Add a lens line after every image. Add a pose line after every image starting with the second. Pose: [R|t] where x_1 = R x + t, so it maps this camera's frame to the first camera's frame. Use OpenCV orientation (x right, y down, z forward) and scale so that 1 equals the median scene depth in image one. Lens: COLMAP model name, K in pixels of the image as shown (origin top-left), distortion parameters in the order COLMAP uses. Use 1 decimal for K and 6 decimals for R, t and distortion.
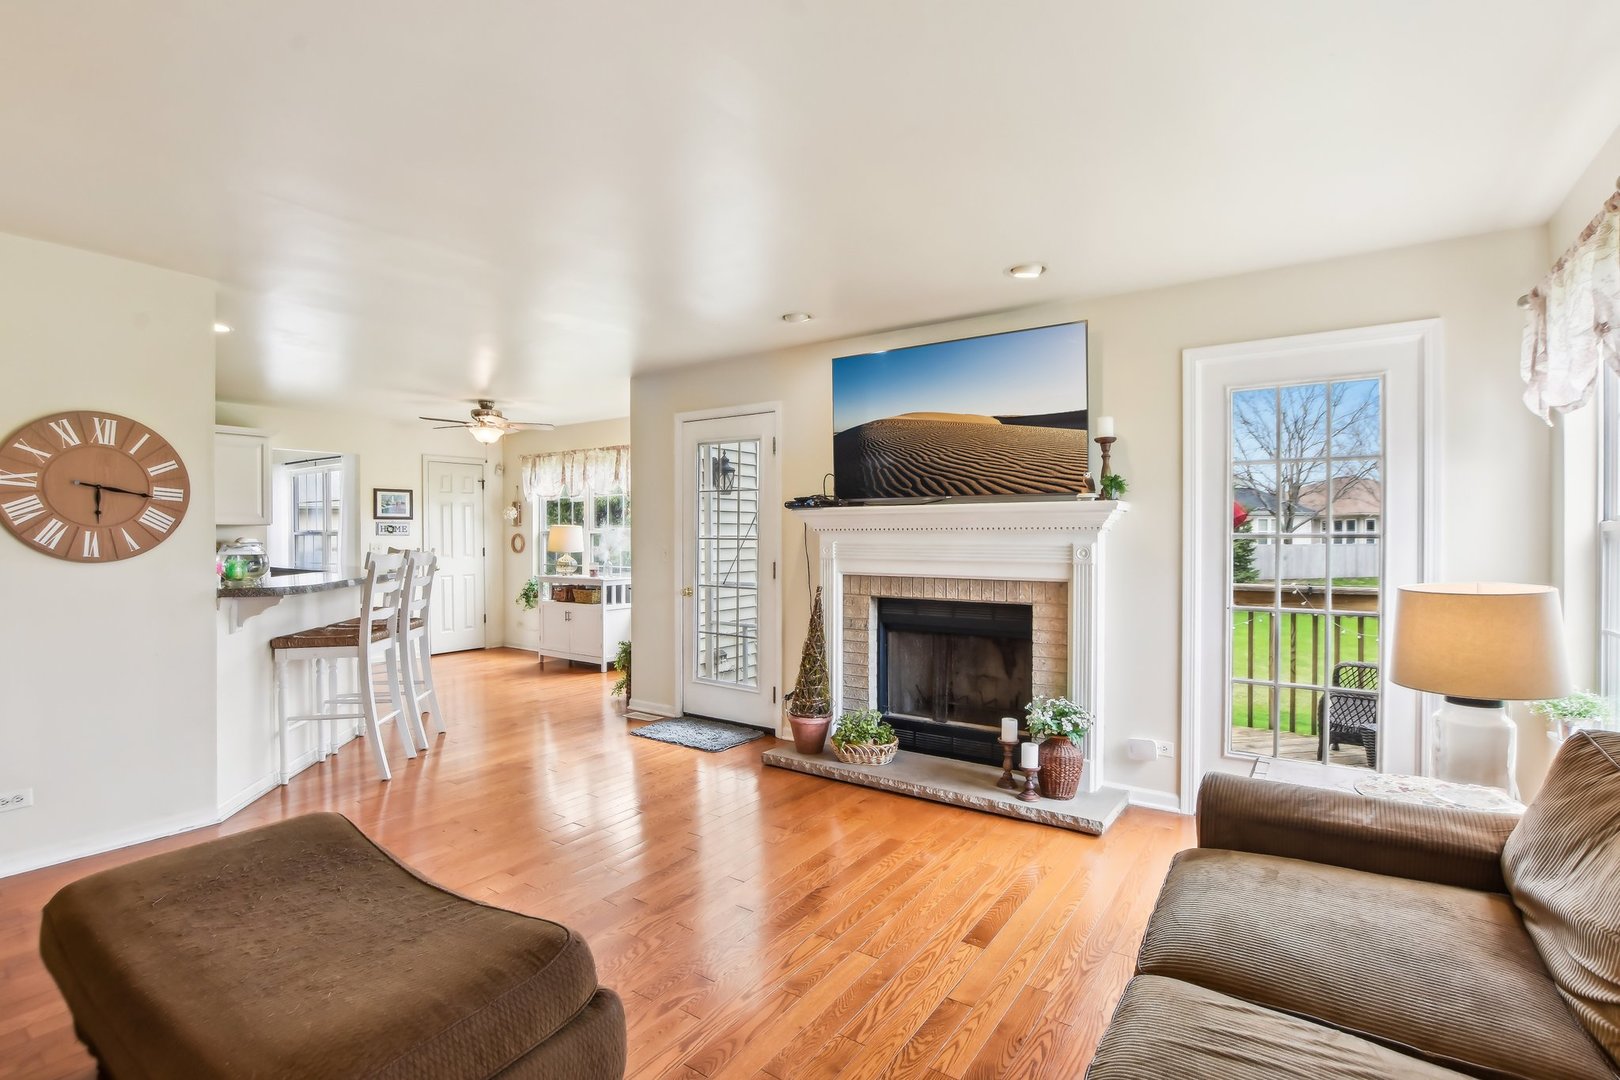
lens RADIAL K [[751.7, 0, 810.0], [0, 751.7, 540.0], [0, 0, 1]] dist [-0.001009, -0.000484]
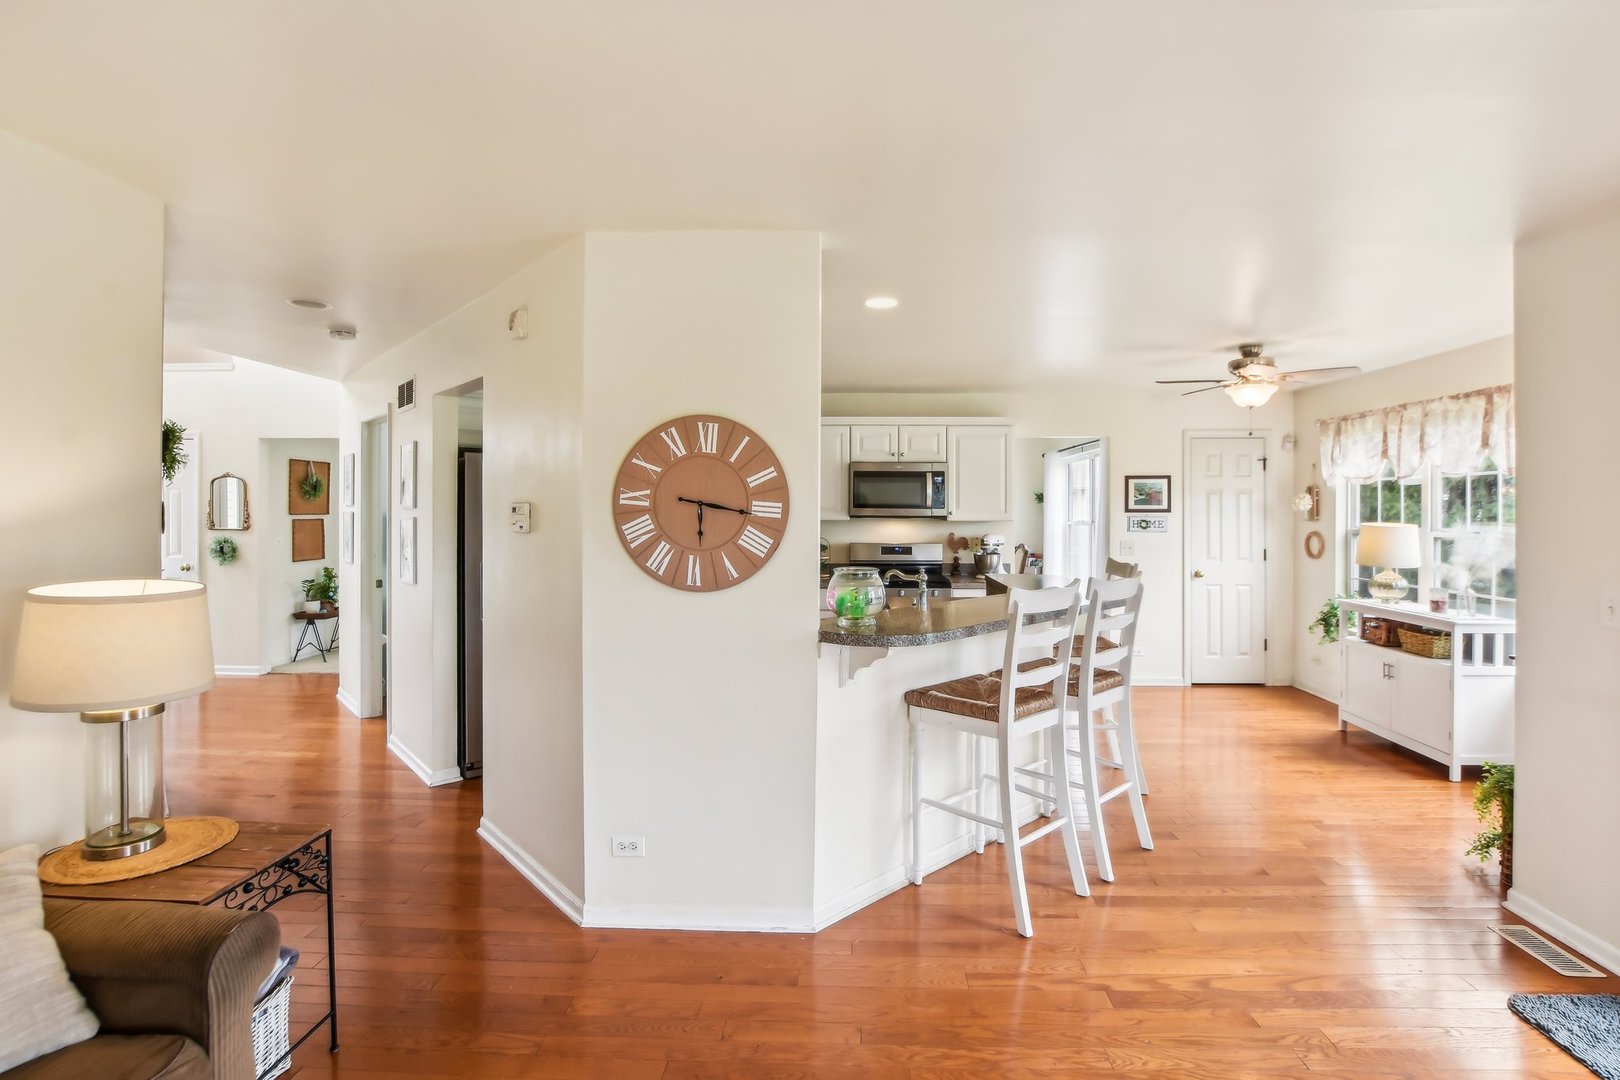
lens RADIAL K [[763.3, 0, 813.2], [0, 763.3, 502.7], [0, 0, 1]] dist [-0.067982, 0.019251]
pose [[0.537549, -0.003453, -0.843225, -0.065924], [-0.010978, 0.999878, -0.011092, -0.027290], [0.843161, 0.015219, 0.537446, 0.277992]]
